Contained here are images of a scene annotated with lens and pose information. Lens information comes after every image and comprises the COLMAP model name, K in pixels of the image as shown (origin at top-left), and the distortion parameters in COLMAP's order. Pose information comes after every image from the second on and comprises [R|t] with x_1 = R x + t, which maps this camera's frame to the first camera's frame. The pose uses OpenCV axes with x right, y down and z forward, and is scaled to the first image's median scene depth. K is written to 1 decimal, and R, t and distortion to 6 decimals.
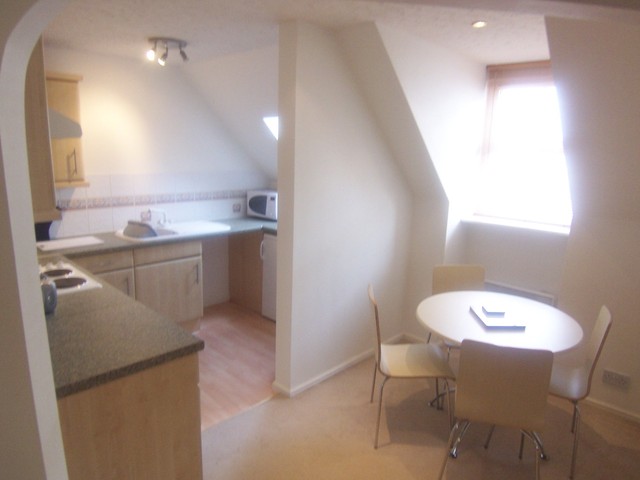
lens RADIAL K [[433.1, 0, 320.0], [0, 433.1, 240.0], [0, 0, 1]] dist [-0.010718, -0.004837]
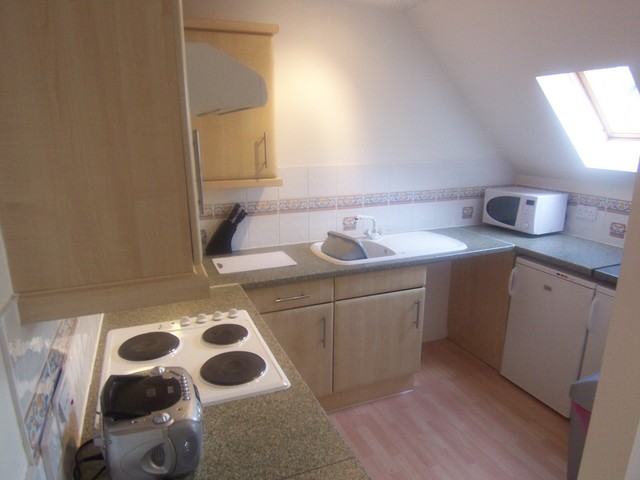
lens RADIAL K [[433.1, 0, 320.0], [0, 433.1, 240.0], [0, 0, 1]] dist [-0.010718, -0.004837]
pose [[0.917084, 0.065485, -0.393279, -0.165497], [-0.051752, 0.997626, 0.045435, -0.060934], [0.395320, -0.021315, 0.918296, 0.319683]]
